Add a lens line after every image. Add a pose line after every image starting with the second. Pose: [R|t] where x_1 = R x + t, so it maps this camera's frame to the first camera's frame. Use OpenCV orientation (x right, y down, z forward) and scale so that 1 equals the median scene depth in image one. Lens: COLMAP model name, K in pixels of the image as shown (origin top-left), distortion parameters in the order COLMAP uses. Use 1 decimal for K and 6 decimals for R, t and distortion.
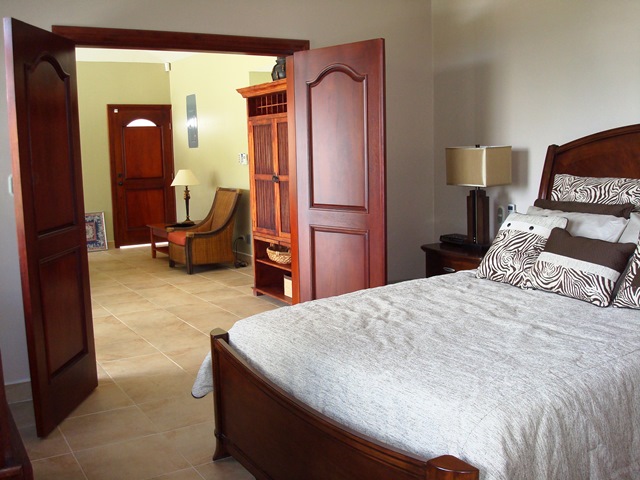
lens RADIAL K [[673.4, 0, 320.0], [0, 673.4, 240.0], [0, 0, 1]] dist [-0.109188, -0.016556]
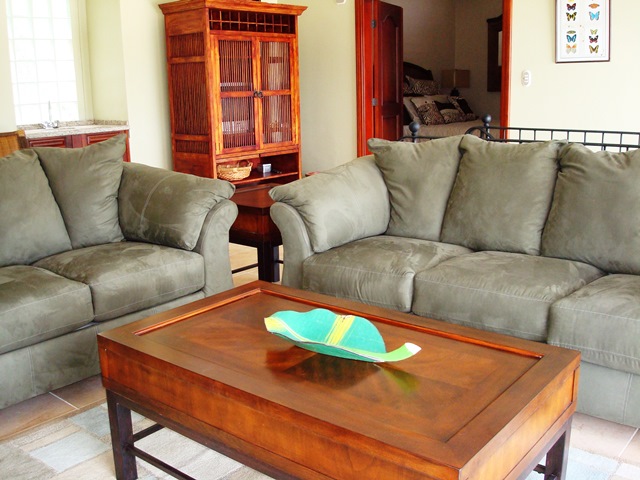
lens RADIAL K [[673.4, 0, 320.0], [0, 673.4, 240.0], [0, 0, 1]] dist [-0.109188, -0.016556]
pose [[-0.328572, -0.182701, 0.926639, -1.110893], [0.157120, 0.956867, 0.244373, -0.113555], [-0.931318, 0.225888, -0.285694, 1.259577]]
